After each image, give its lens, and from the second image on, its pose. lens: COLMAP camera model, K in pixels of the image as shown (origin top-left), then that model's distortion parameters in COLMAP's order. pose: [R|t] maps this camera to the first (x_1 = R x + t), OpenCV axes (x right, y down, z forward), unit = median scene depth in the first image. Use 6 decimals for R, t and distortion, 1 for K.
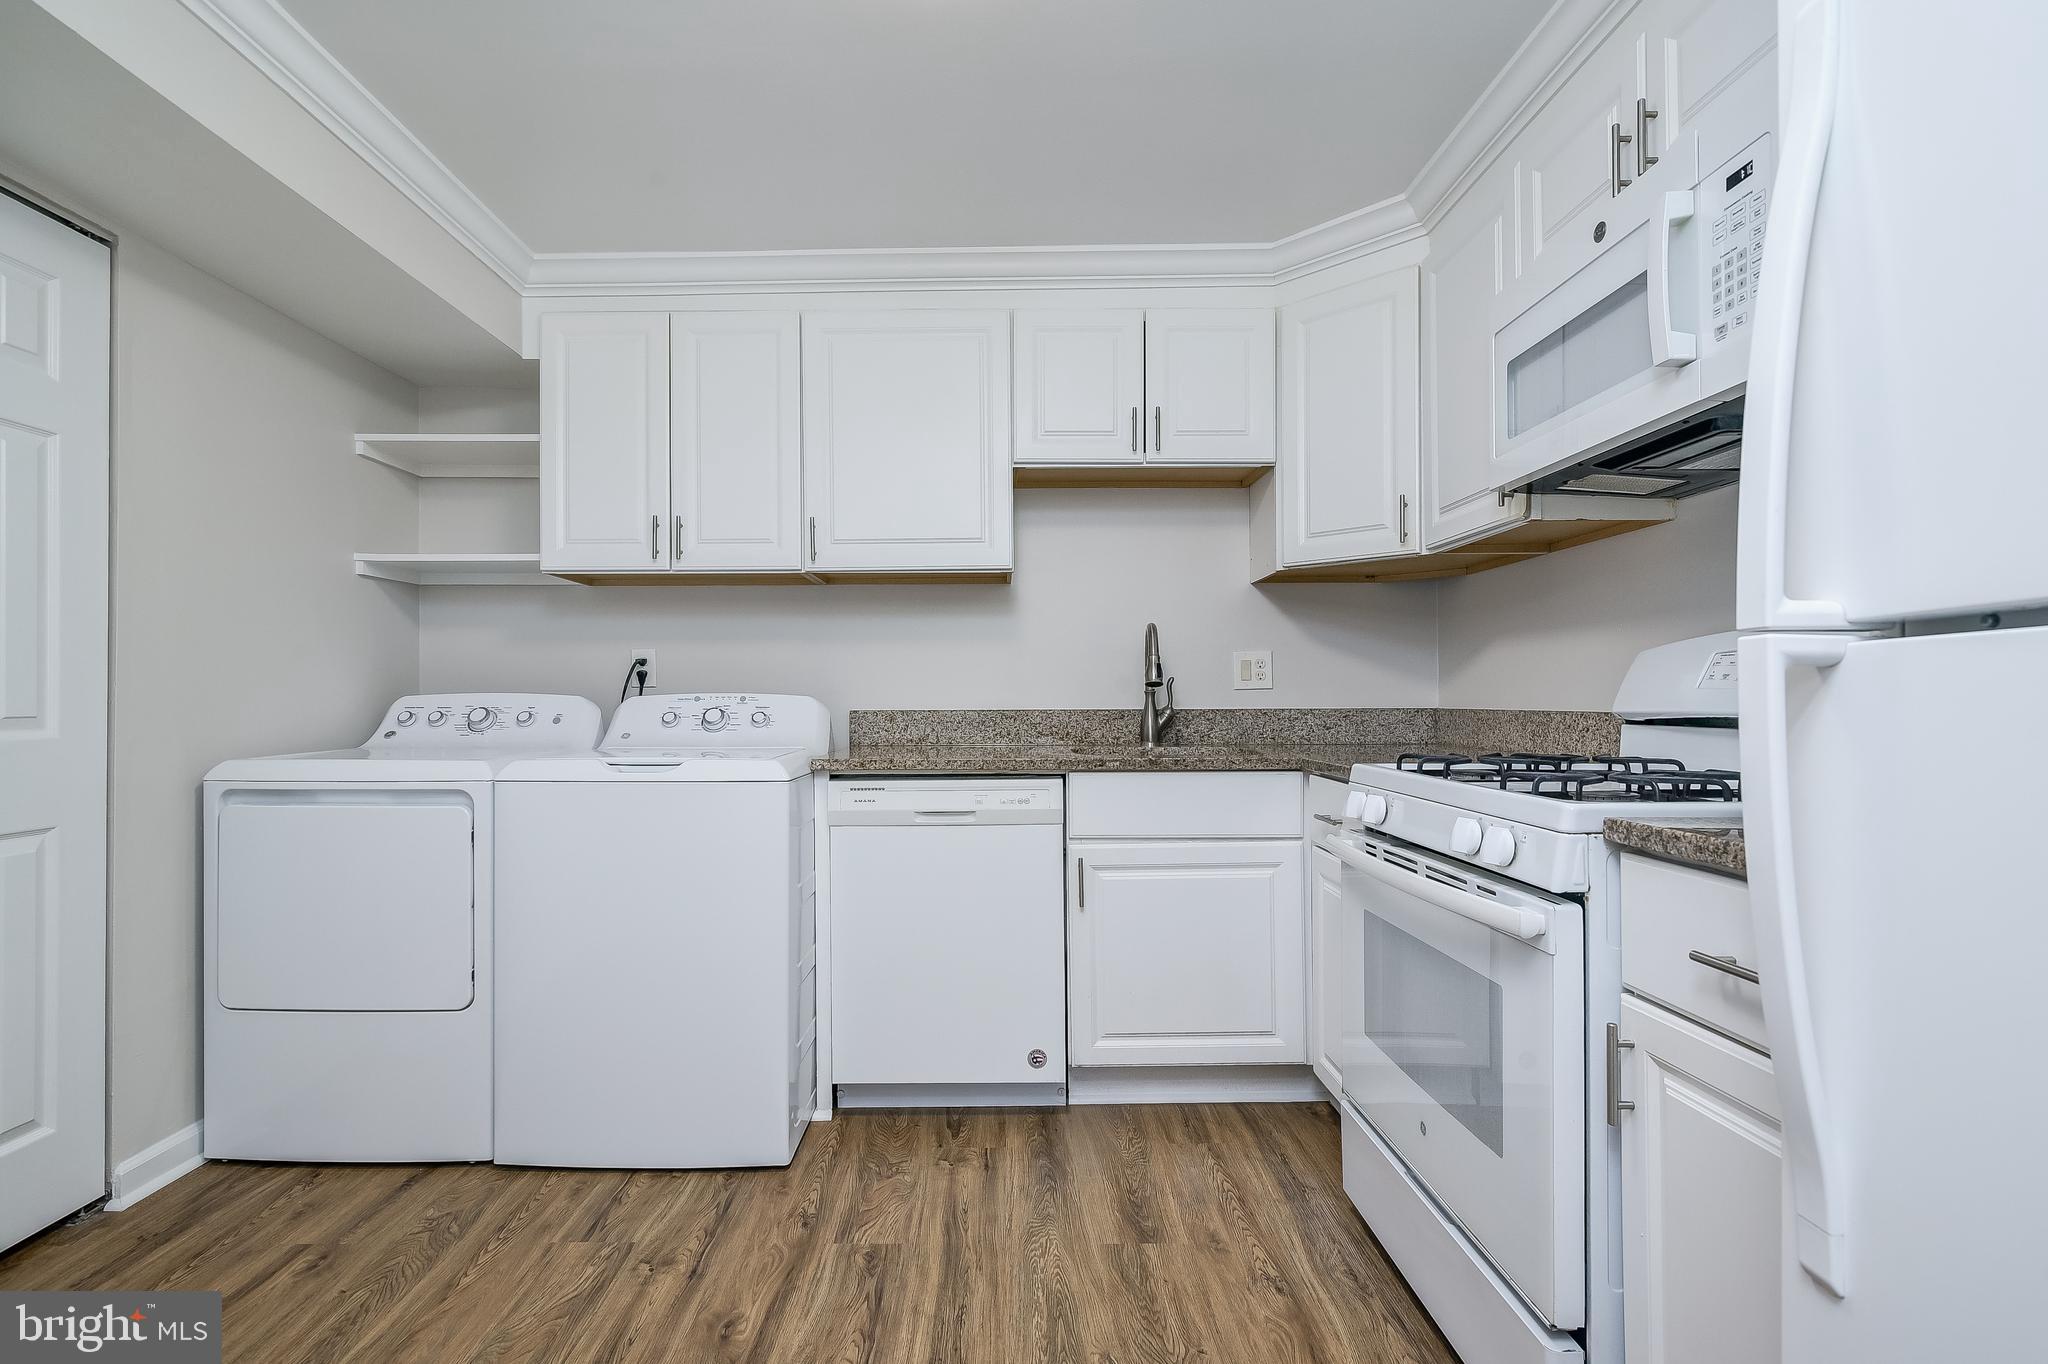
lens RADIAL K [[930.9, 0, 1023.5], [0, 930.9, 693.5], [0, 0, 1]] dist [-0.003214, 0.000244]
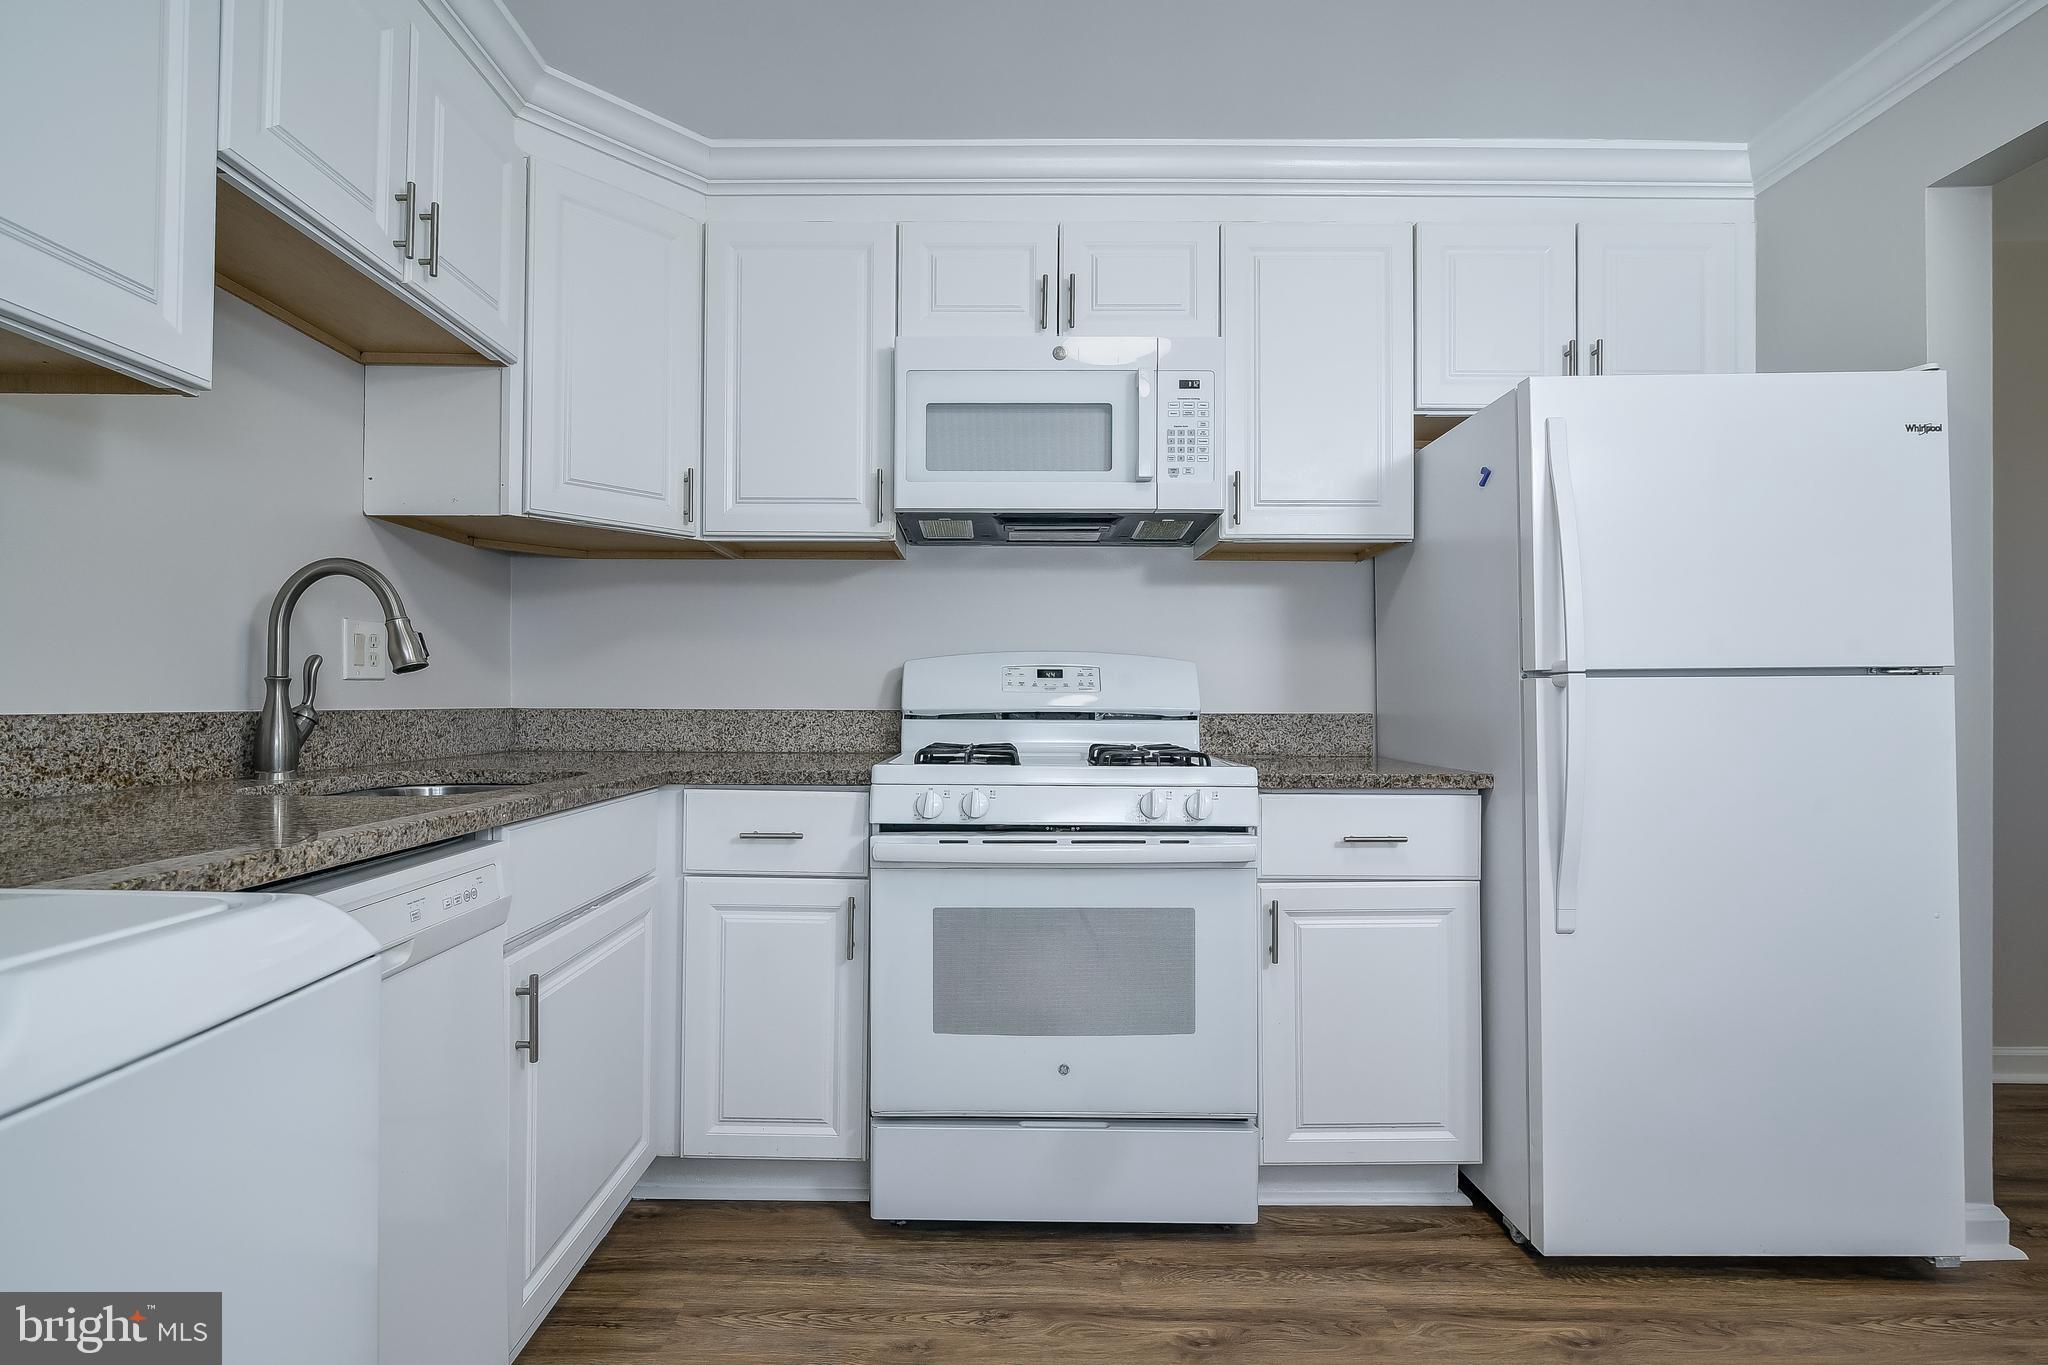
lens RADIAL K [[943.6, 0, 976.1], [0, 943.6, 692.3], [0, 0, 1]] dist [-0.002165, 0.000014]
pose [[0.038625, 0.012957, 0.999170, -0.520881], [-0.011261, 0.999858, -0.012531, 0.010257], [-0.999190, -0.010768, 0.038765, 0.741525]]
